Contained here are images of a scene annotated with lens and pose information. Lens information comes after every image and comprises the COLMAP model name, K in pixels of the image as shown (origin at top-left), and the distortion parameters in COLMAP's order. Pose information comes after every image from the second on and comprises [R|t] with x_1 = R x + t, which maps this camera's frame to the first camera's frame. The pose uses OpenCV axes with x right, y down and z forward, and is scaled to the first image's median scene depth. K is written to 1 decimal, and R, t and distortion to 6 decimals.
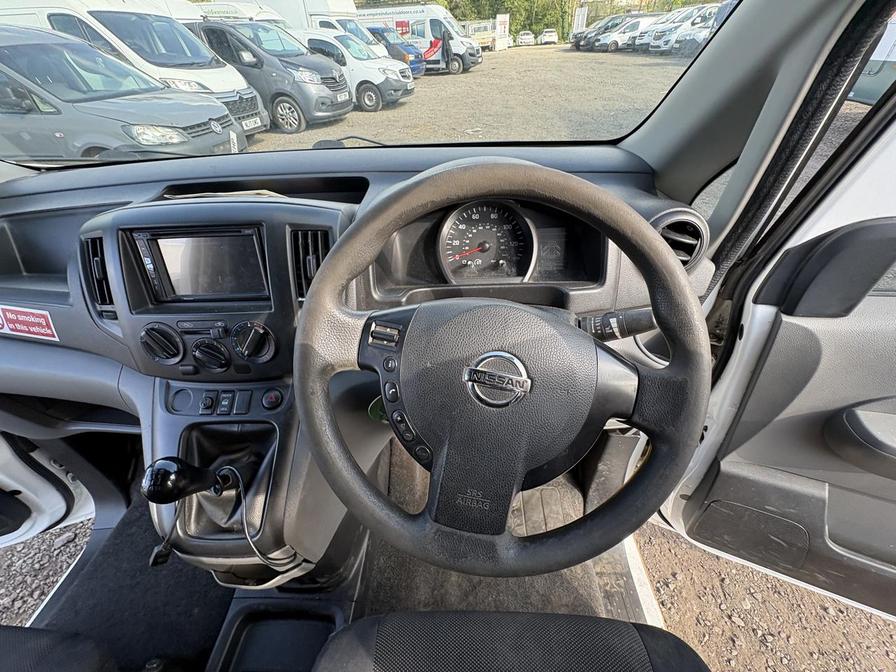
lens RADIAL K [[361.5, 0, 451.6], [0, 361.5, 339.9], [0, 0, 1]] dist [0.005417, -0.000435]
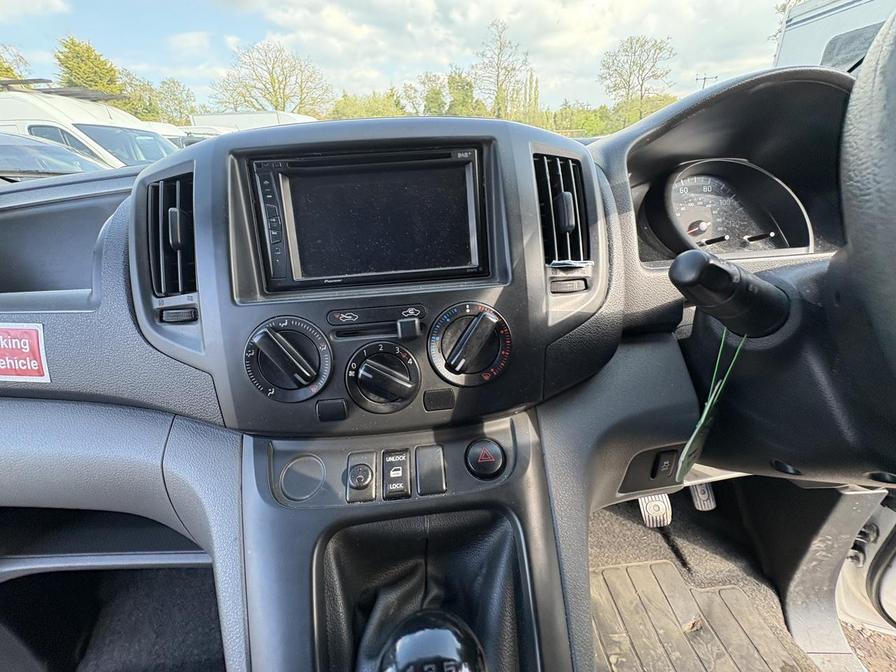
lens RADIAL K [[361.5, 0, 454.5], [0, 361.5, 338.4], [0, 0, 1]] dist [0.005417, -0.000435]
pose [[0.993022, -0.050985, 0.106340, -0.537909], [0.074639, 0.969849, -0.231996, 0.103591], [-0.091305, 0.238314, 0.966887, 0.413877]]
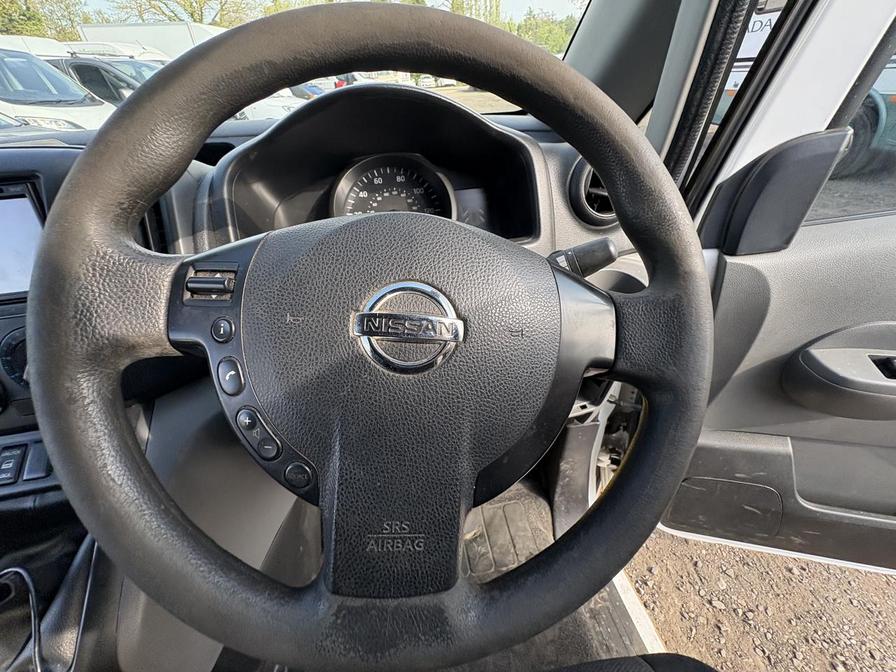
lens RADIAL K [[361.5, 0, 452.6], [0, 361.5, 338.8], [0, 0, 1]] dist [0.005417, -0.000435]
pose [[0.977390, -0.124162, 0.171149, 0.049562], [0.137444, 0.988171, -0.068025, 0.097077], [-0.160679, 0.090010, 0.982894, 0.212335]]
